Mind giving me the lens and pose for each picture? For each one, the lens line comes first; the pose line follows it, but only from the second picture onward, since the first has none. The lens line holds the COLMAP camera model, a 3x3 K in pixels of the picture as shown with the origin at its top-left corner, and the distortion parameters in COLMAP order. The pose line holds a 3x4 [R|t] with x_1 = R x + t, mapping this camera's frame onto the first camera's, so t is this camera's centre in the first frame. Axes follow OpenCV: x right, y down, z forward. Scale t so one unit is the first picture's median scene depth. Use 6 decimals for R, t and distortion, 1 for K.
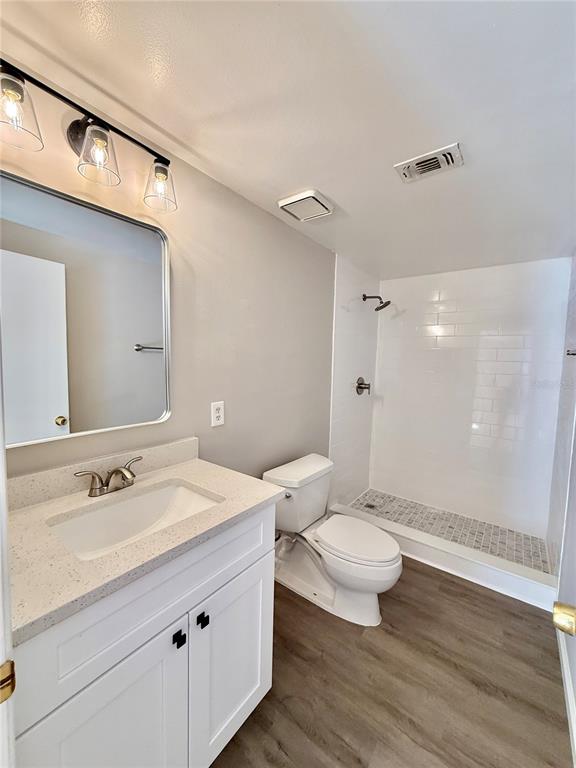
lens RADIAL K [[304.9, 0, 283.1], [0, 304.9, 382.5], [0, 0, 1]] dist [0.000050, -0.000252]
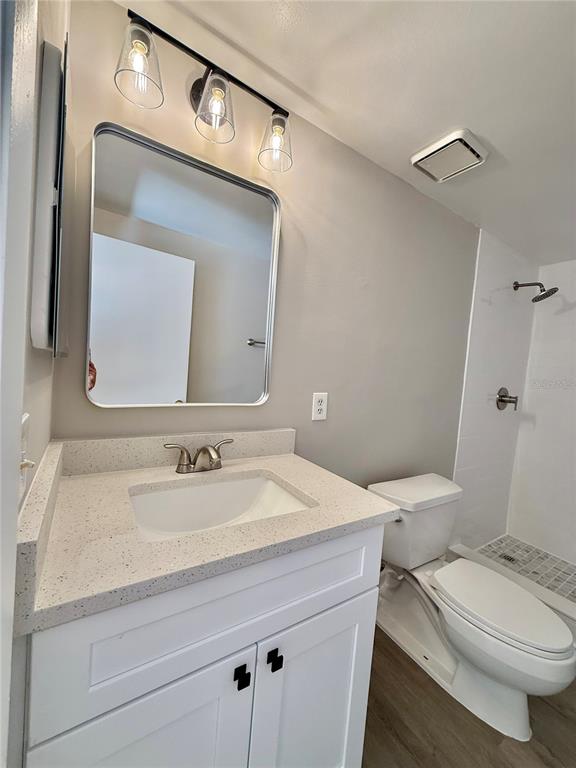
lens RADIAL K [[312.2, 0, 287.1], [0, 312.2, 375.9], [0, 0, 1]] dist [0.000339, -0.000162]
pose [[0.941819, 0.067530, -0.329266, -0.020630], [-0.083366, 0.995932, -0.034199, 0.076613], [0.325617, 0.059659, 0.943618, 0.172739]]
